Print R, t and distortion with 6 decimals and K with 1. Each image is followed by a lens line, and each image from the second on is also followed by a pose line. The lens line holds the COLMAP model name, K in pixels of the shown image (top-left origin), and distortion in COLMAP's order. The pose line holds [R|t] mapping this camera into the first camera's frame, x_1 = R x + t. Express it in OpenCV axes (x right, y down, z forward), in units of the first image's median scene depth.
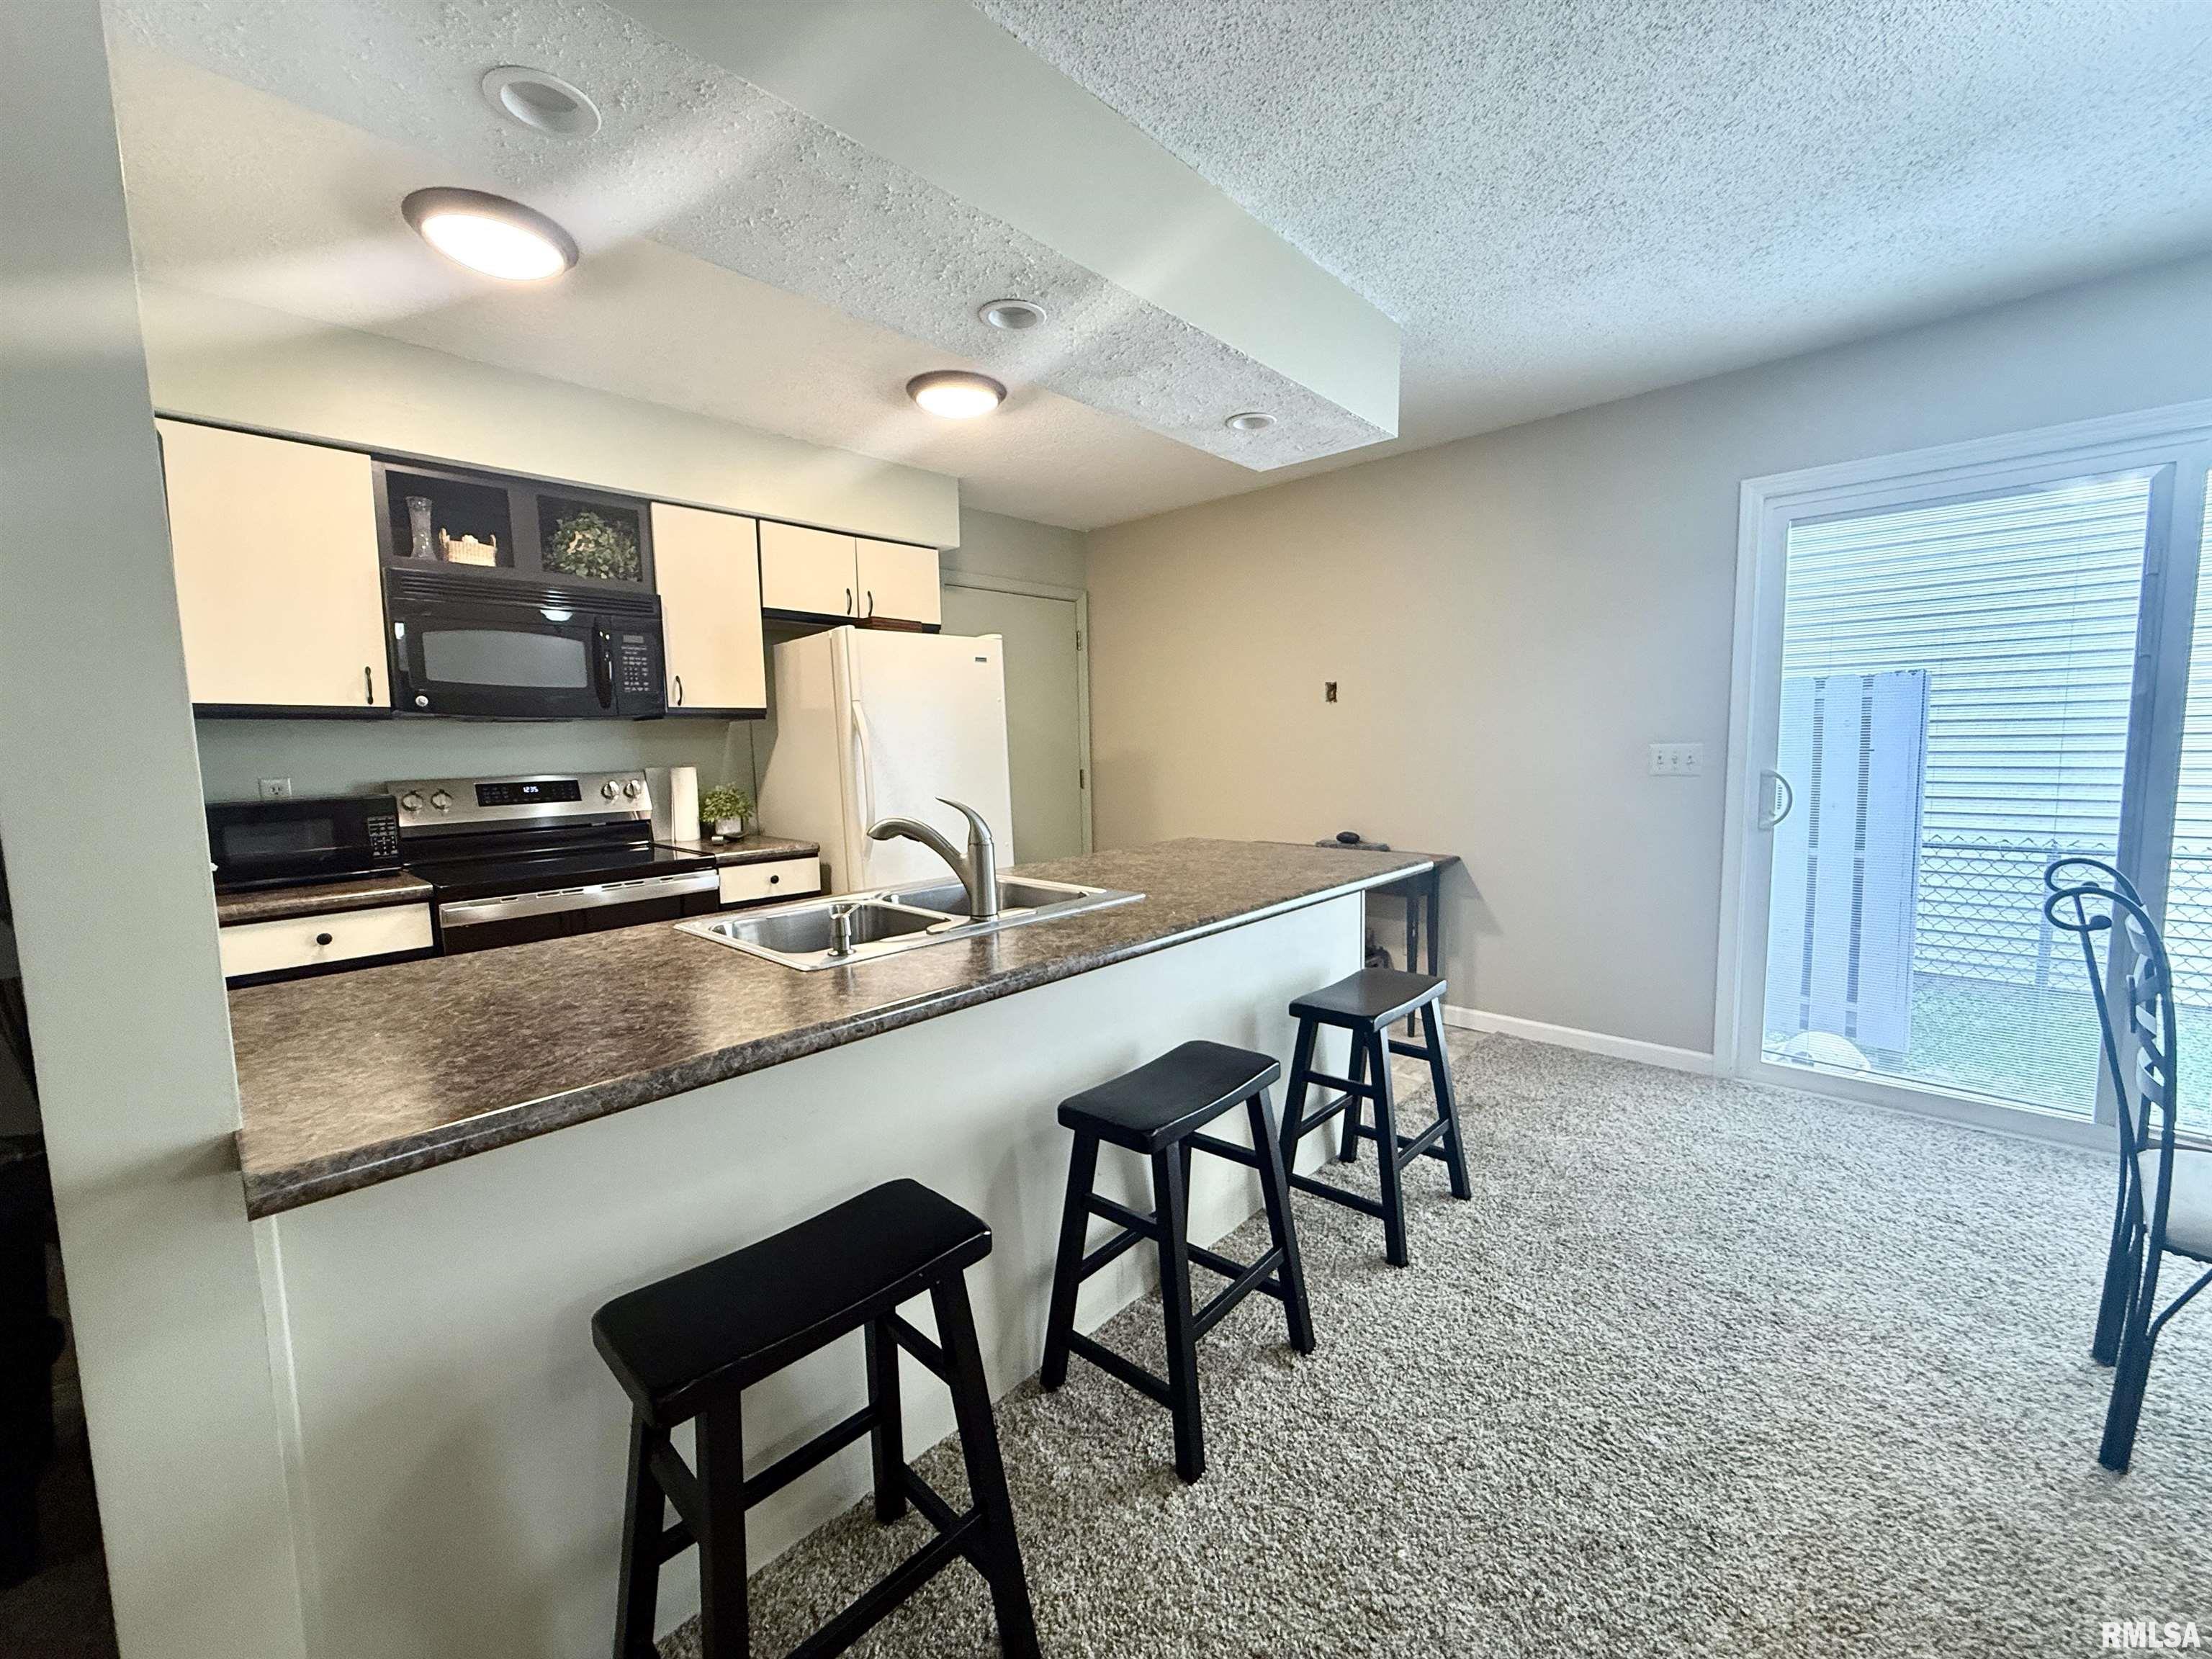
lens RADIAL K [[879.9, 0, 1106.4], [0, 879.9, 828.0], [0, 0, 1]] dist [0.009024, -0.000173]
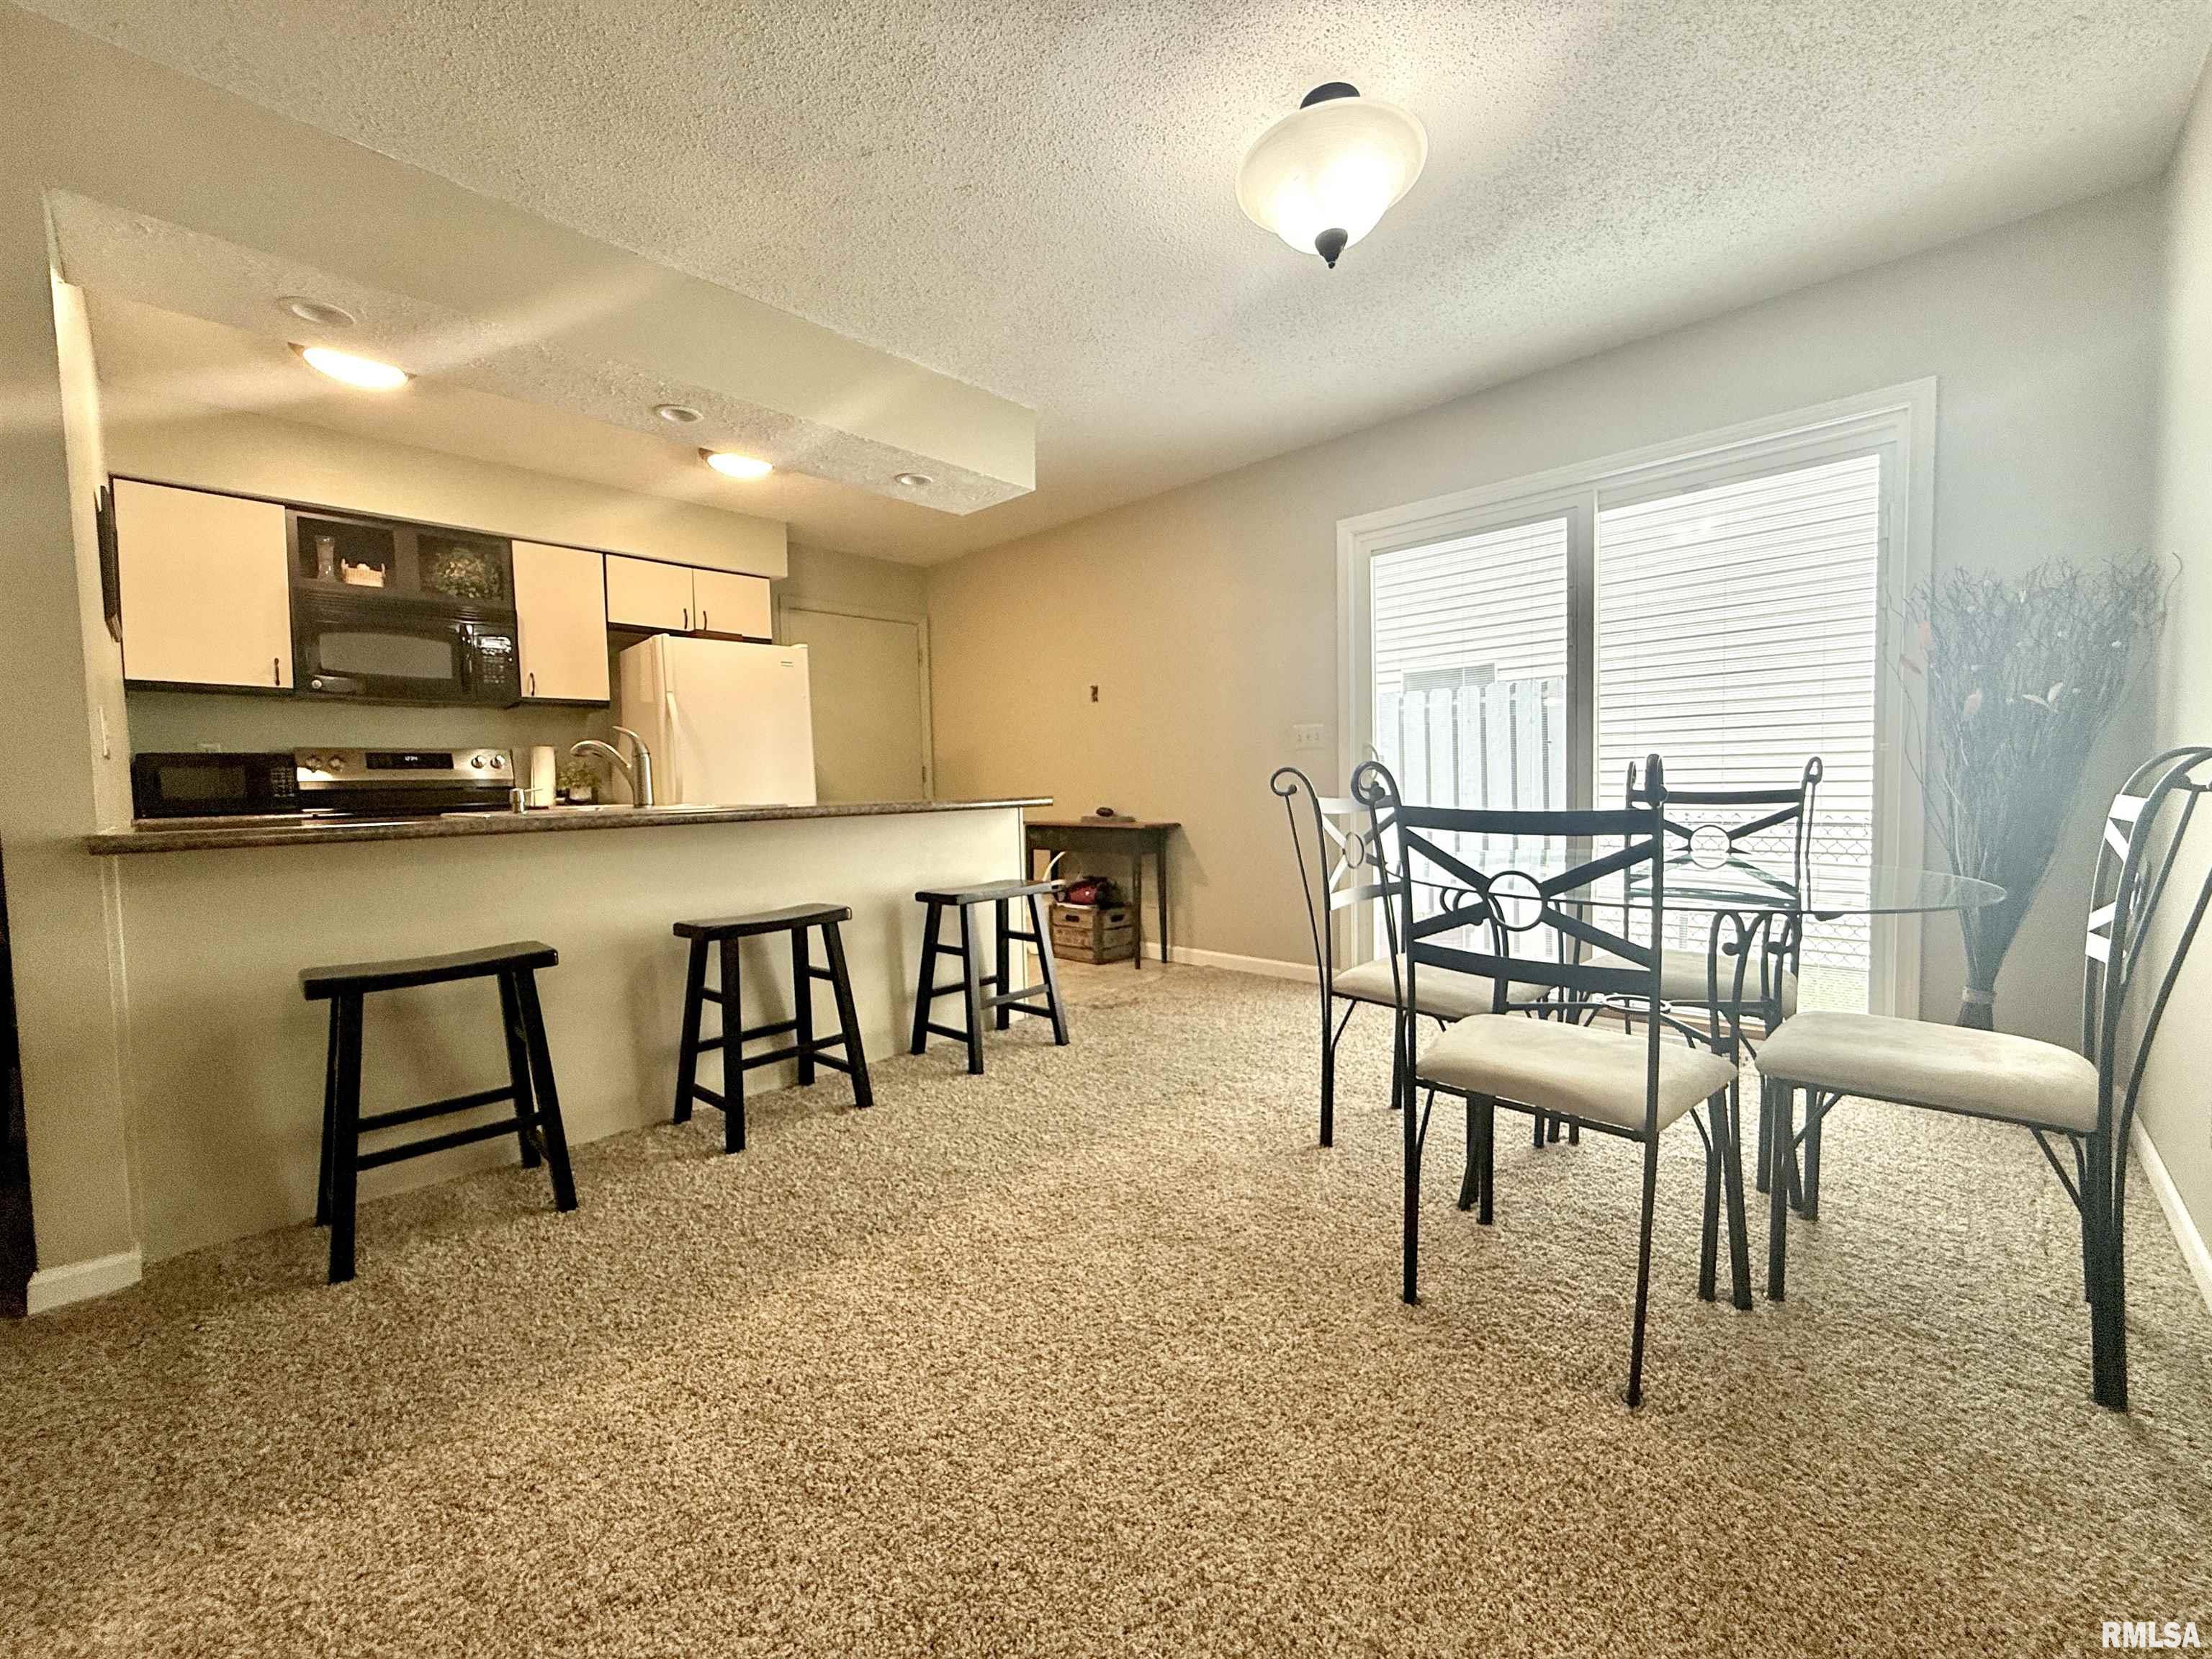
lens RADIAL K [[879.9, 0, 1106.0], [0, 879.9, 828.4], [0, 0, 1]] dist [0.009024, -0.000173]
pose [[0.999921, -0.000105, -0.012570, 0.396006], [-0.000486, 0.998893, -0.047034, 0.123623], [0.012561, 0.047036, 0.998814, -0.287492]]
